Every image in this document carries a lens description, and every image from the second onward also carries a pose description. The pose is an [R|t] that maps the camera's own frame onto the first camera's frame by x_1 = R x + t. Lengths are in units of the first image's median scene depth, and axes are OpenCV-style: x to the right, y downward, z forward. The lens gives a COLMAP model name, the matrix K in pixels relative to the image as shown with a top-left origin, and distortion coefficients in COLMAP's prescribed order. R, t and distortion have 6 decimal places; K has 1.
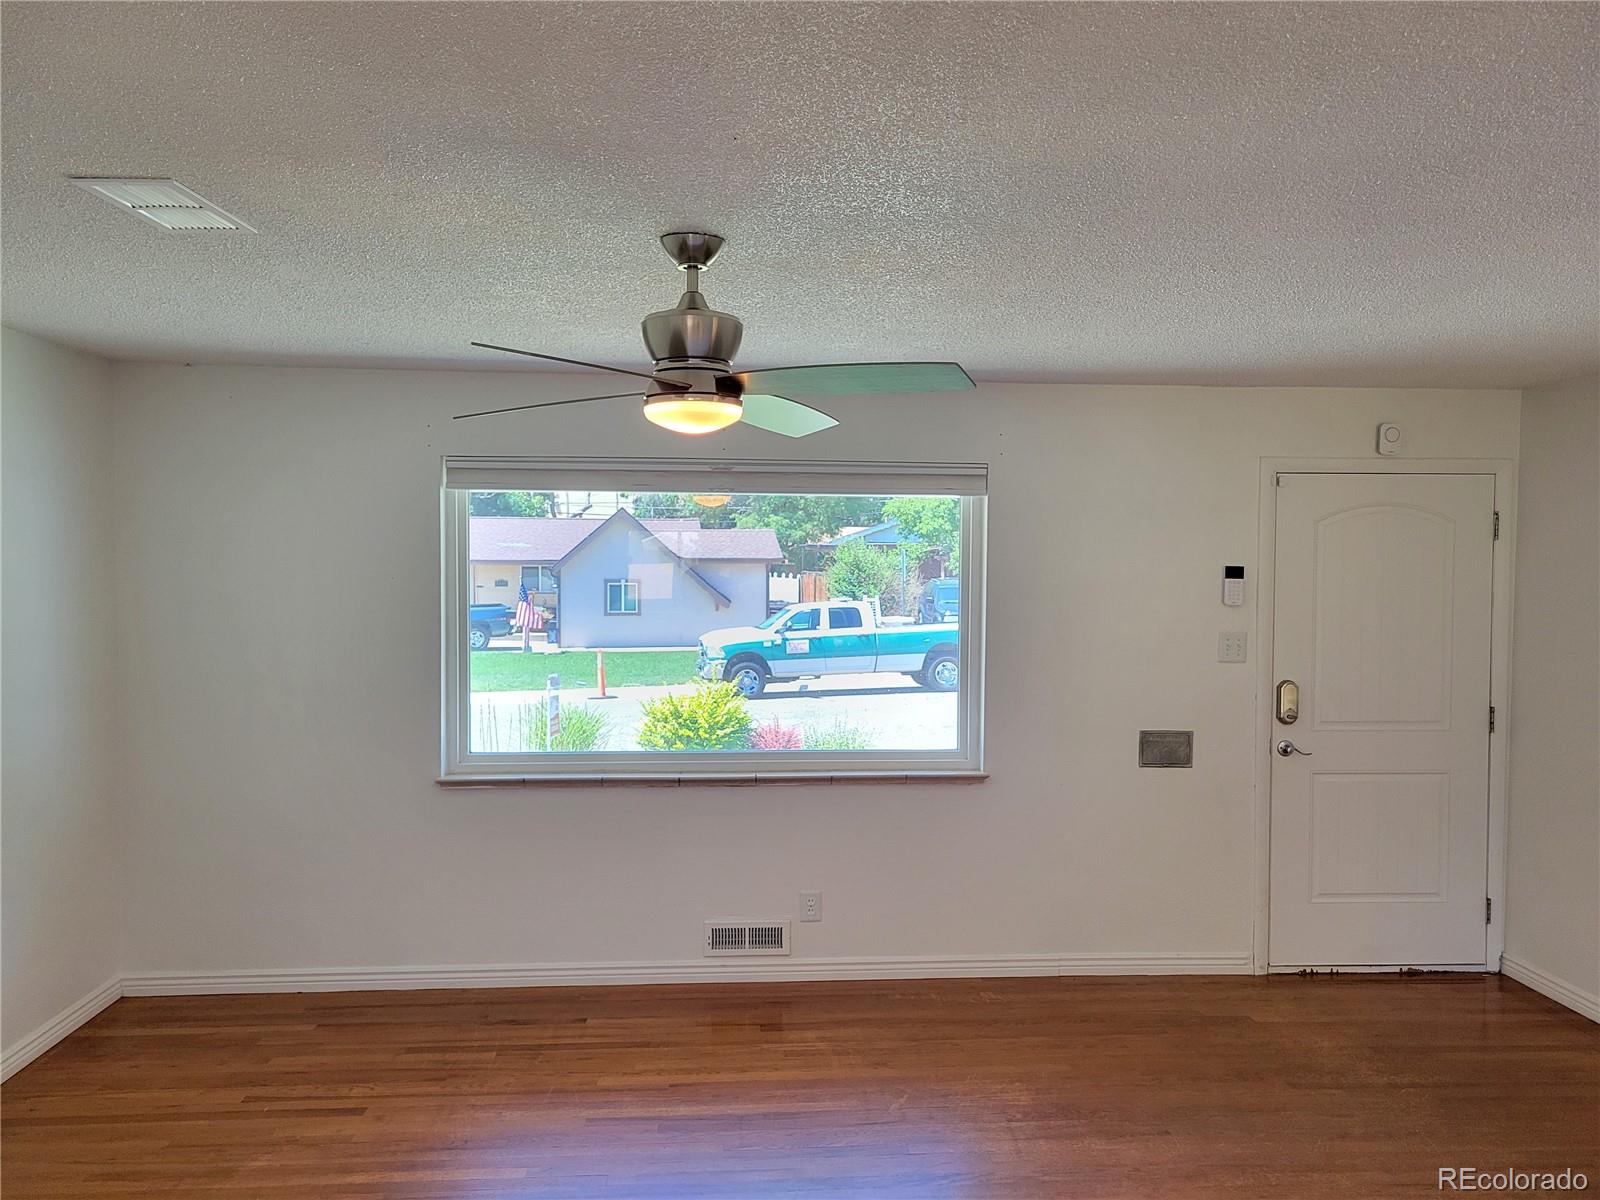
lens RADIAL K [[1211.3, 0, 815.4], [0, 1211.3, 608.8], [0, 0, 1]] dist [0.034653, -0.004981]
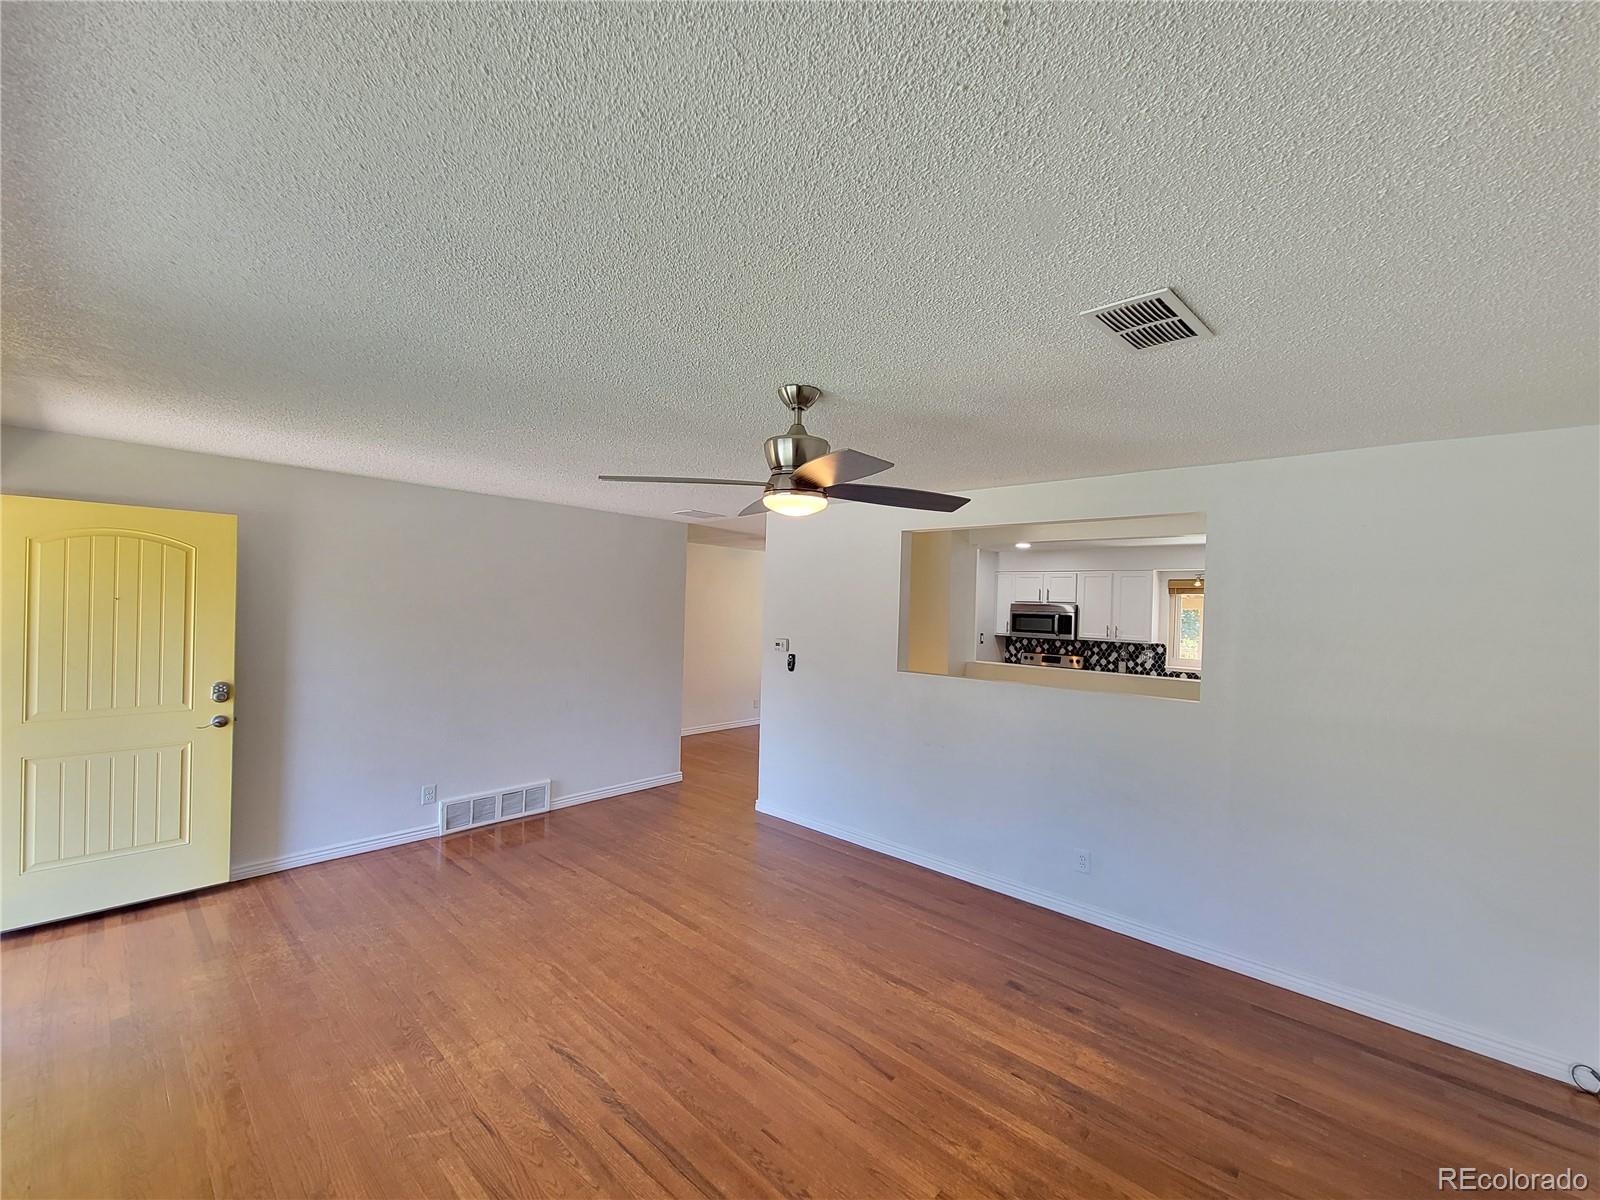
lens RADIAL K [[650.6, 0, 800.7], [0, 650.6, 604.5], [0, 0, 1]] dist [0.000361, -0.000107]
pose [[-0.687966, -0.027848, 0.725208, -0.436857], [-0.009015, 0.999514, 0.029829, -0.036069], [-0.725687, 0.013983, -0.687883, 0.972919]]
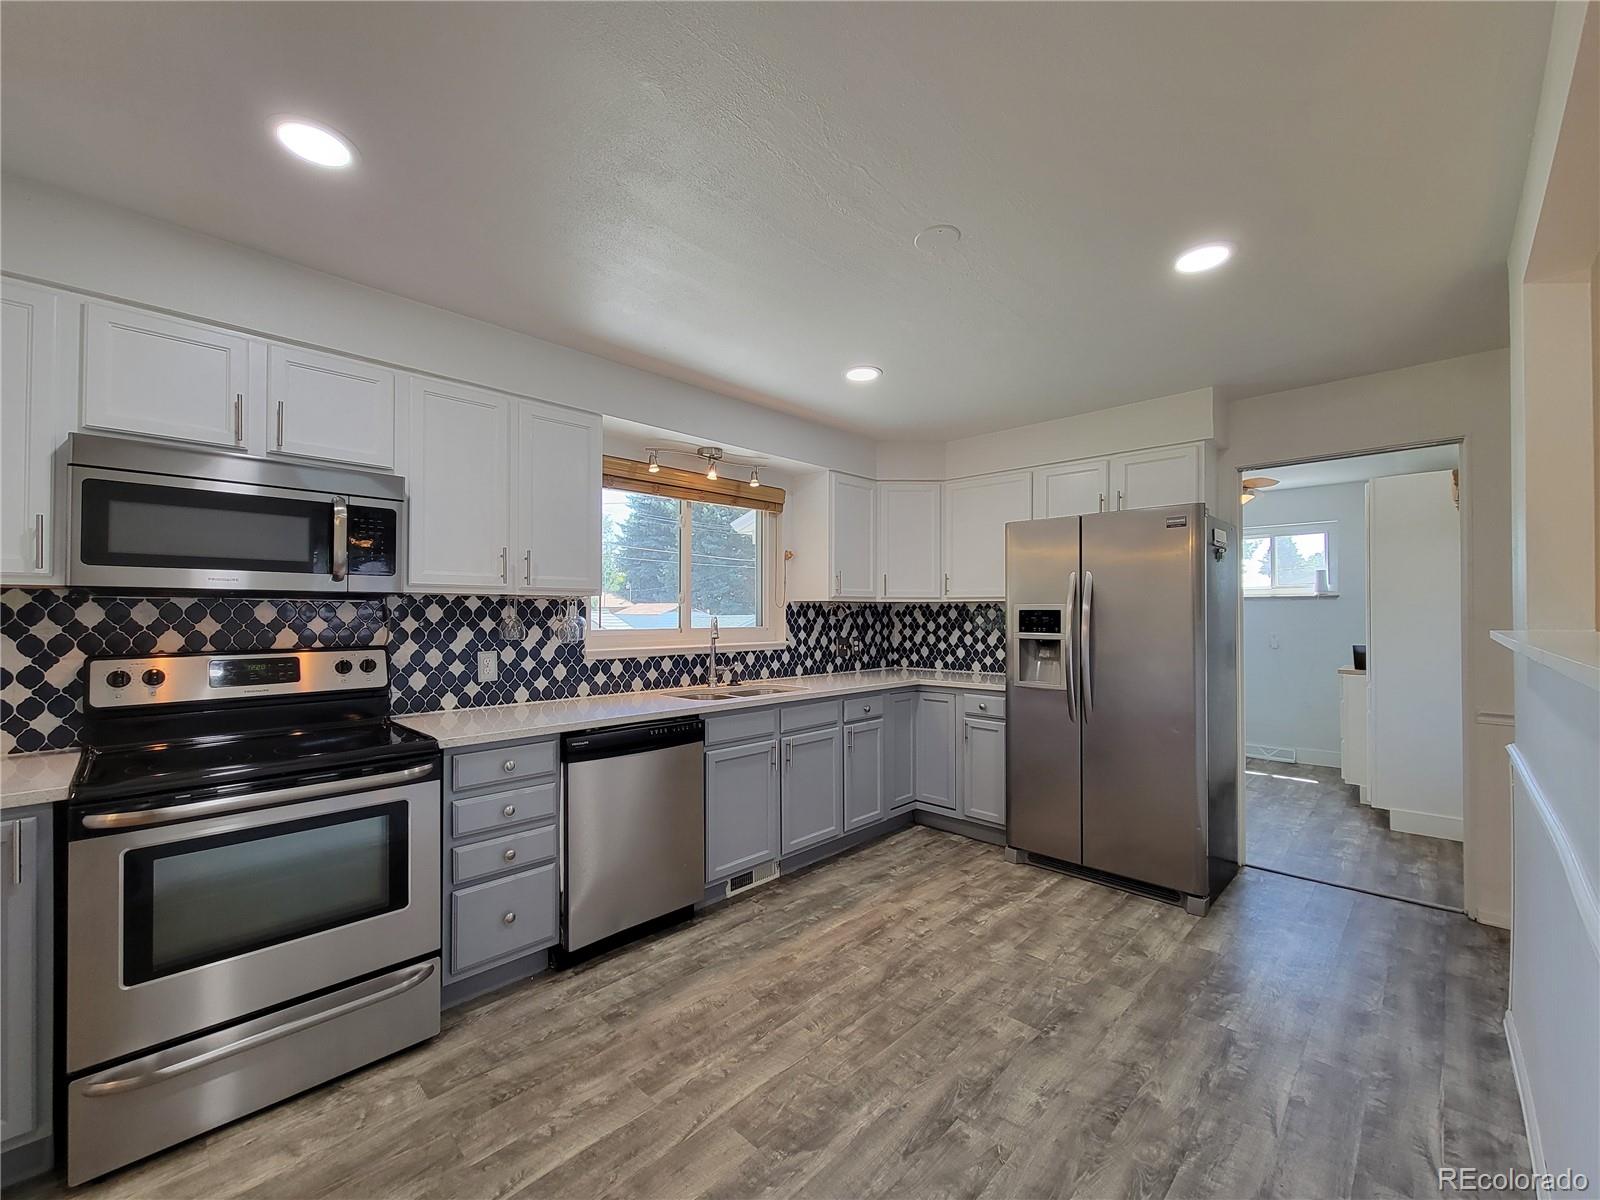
lens RADIAL K [[650.6, 0, 800.7], [0, 650.6, 604.5], [0, 0, 1]] dist [0.000361, -0.000107]
pose [[-0.749538, -0.017250, -0.661737, 0.382174], [-0.031864, 0.999442, 0.010039, 0.091173], [0.661194, 0.028610, -0.749669, -0.096327]]
